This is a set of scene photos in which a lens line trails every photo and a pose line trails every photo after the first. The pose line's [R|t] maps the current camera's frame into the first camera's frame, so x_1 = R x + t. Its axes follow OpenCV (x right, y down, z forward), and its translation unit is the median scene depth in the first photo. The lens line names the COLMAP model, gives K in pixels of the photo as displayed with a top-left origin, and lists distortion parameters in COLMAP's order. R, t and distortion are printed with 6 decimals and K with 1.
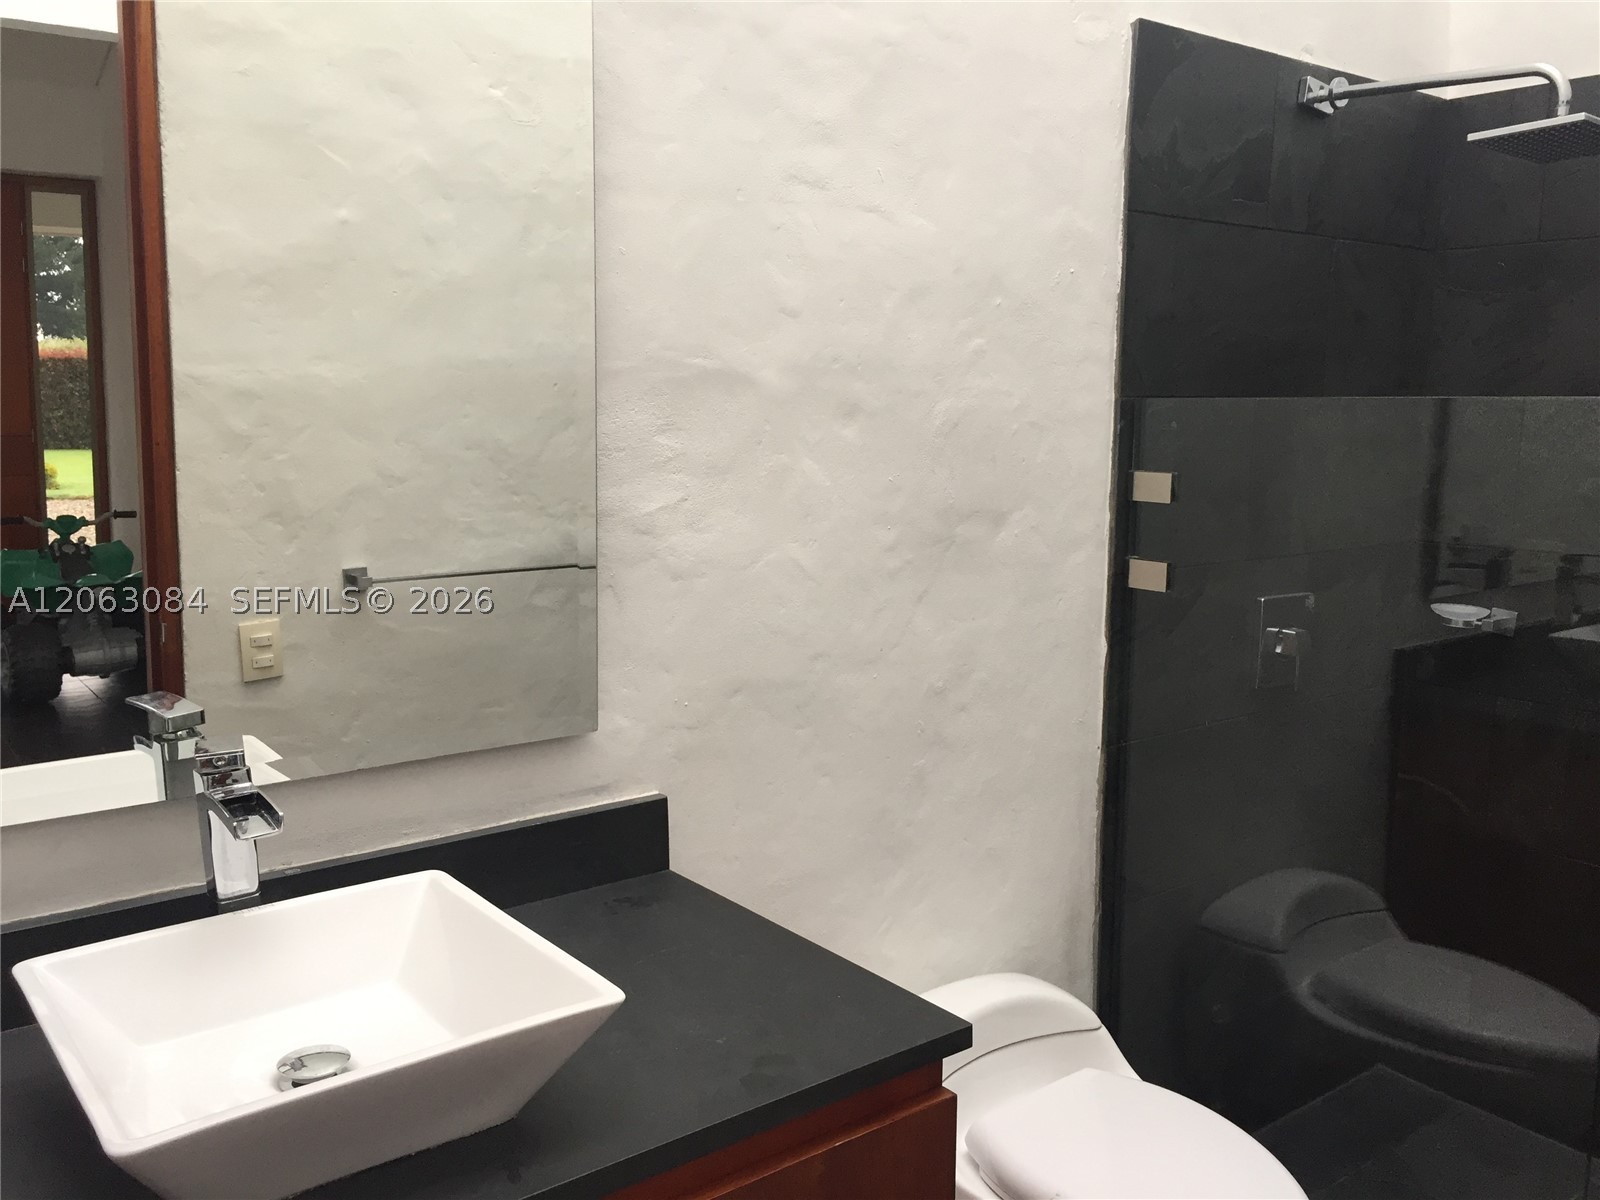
lens RADIAL K [[1363.5, 0, 800.0], [0, 1363.5, 600.0], [0, 0, 1]] dist [0.078420, -0.093212]
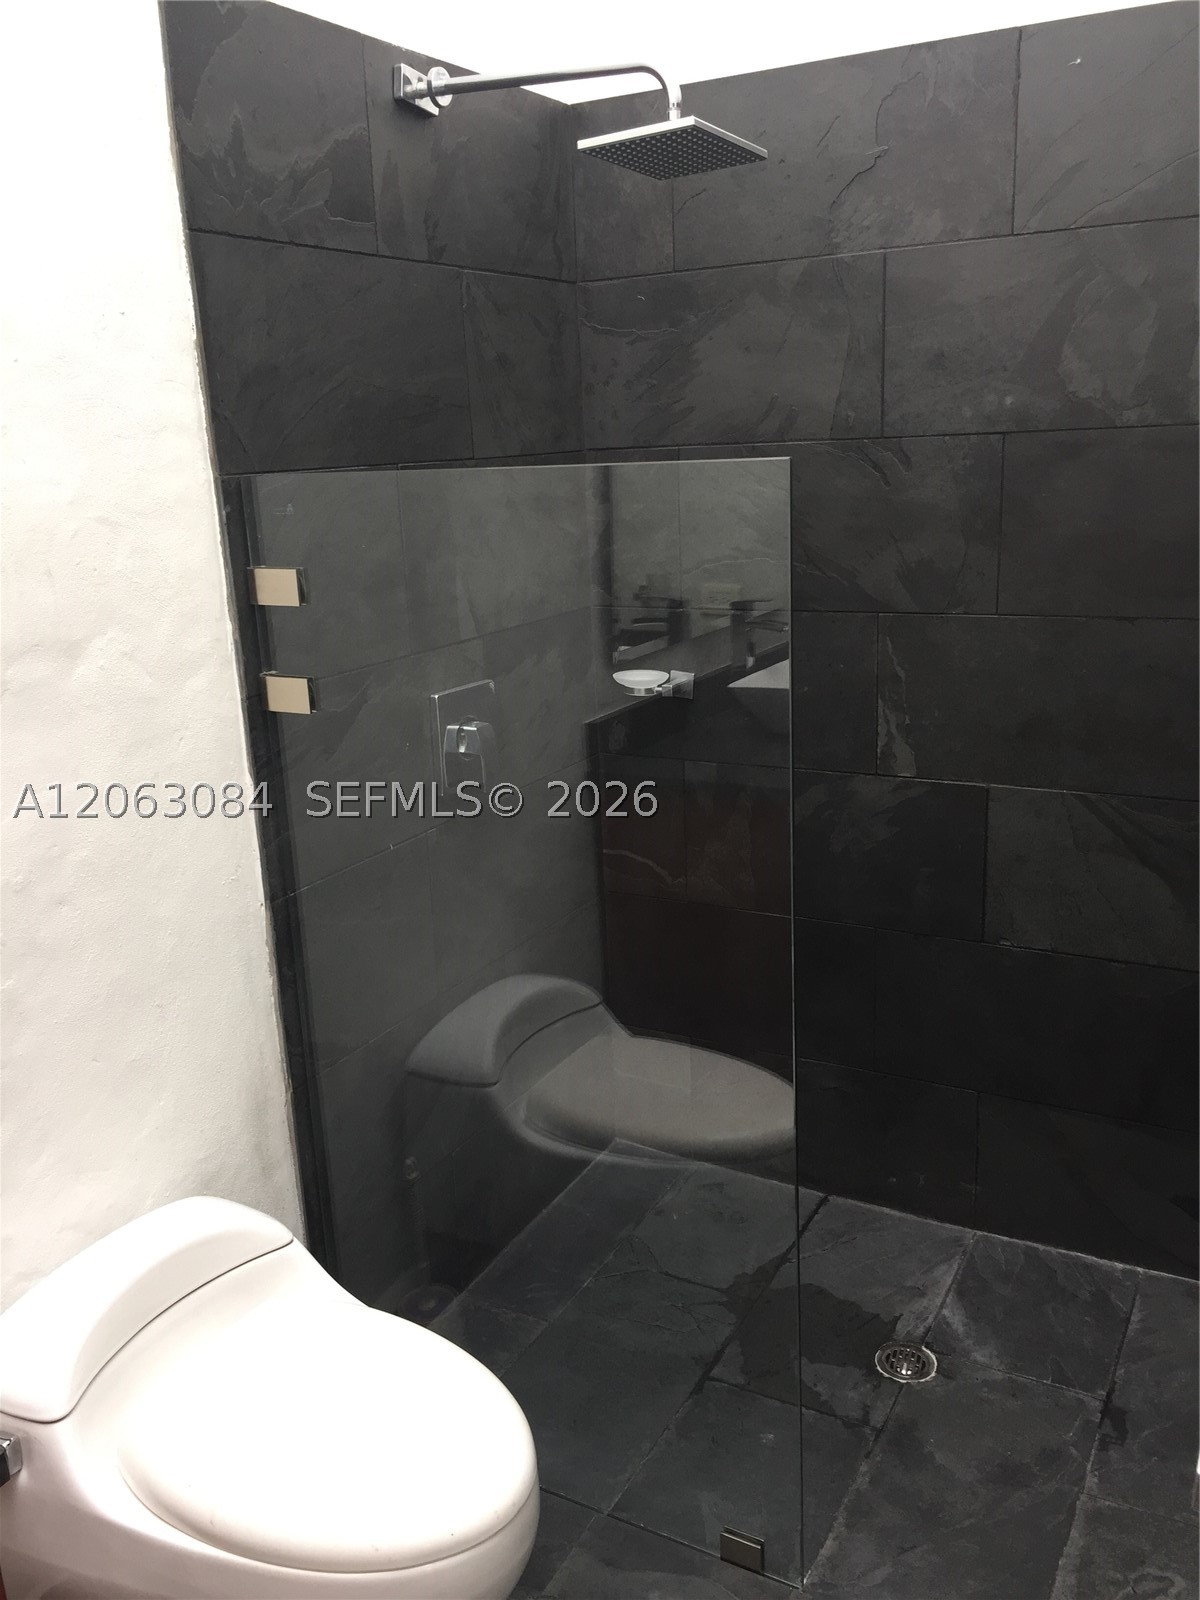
lens RADIAL K [[1363.5, 0, 599.0], [0, 1363.5, 807.1], [0, 0, 1]] dist [0.078420, -0.093212]
pose [[0.919640, -0.148458, 0.363623, 0.109082], [0.105105, 0.985068, 0.136359, -0.041358], [-0.378437, -0.087183, 0.921512, 0.154454]]
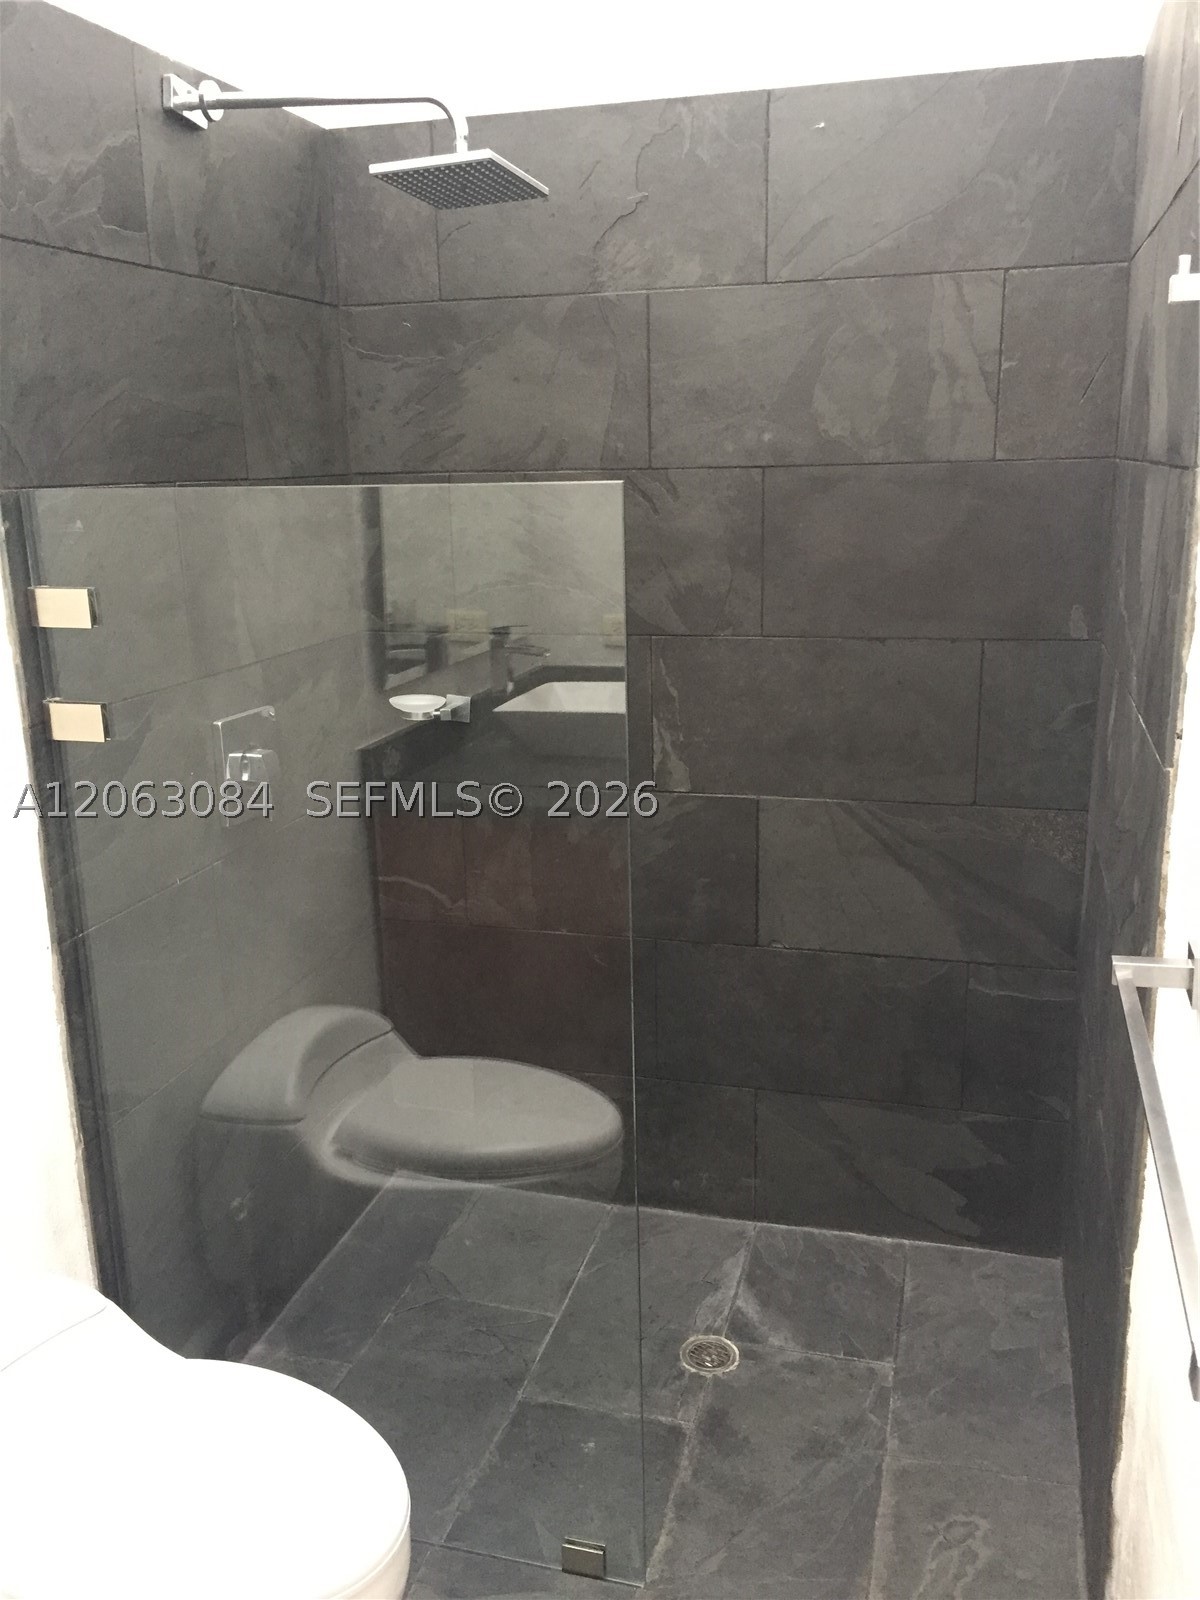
lens RADIAL K [[1360.1, 0, 603.2], [0, 1360.1, 806.1], [0, 0, 1]] dist [0.082709, -0.100806]
pose [[0.809023, -0.170363, 0.562546, 0.046003], [0.111813, 0.984205, 0.137256, -0.042028], [-0.577044, -0.048143, 0.815293, 0.179186]]
